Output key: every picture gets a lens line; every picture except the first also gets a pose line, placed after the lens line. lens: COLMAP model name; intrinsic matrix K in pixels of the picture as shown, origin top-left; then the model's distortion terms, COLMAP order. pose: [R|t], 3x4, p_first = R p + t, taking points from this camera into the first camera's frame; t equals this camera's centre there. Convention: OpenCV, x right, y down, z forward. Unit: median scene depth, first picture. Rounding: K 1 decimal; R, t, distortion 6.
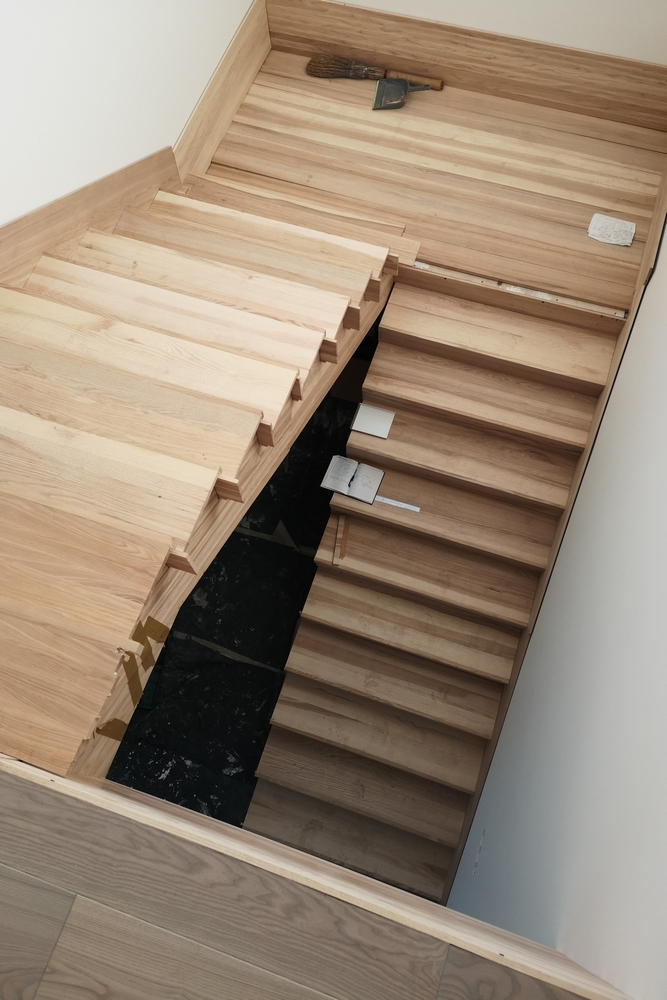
lens RADIAL K [[762.9, 0, 333.5], [0, 762.9, 500.0], [0, 0, 1]] dist [0.082168, 0.000638]
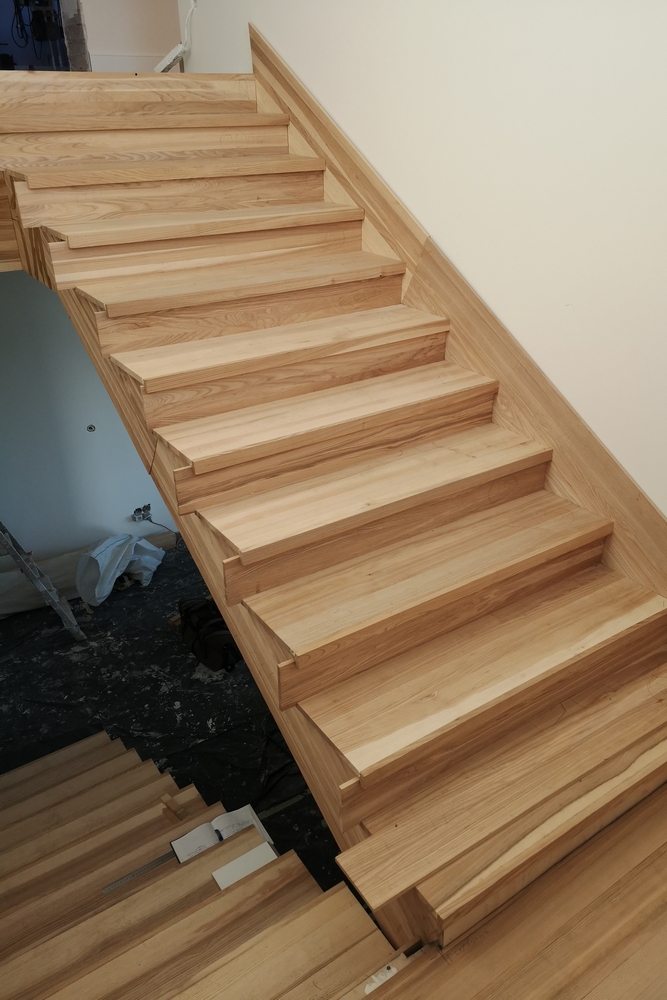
lens RADIAL K [[762.9, 0, 333.5], [0, 762.9, 500.0], [0, 0, 1]] dist [0.082168, 0.000638]
pose [[-0.605419, 0.417454, -0.677643, 0.295378], [-0.720453, 0.074402, 0.689501, -0.573983], [0.338253, 0.905647, 0.255712, 0.614167]]
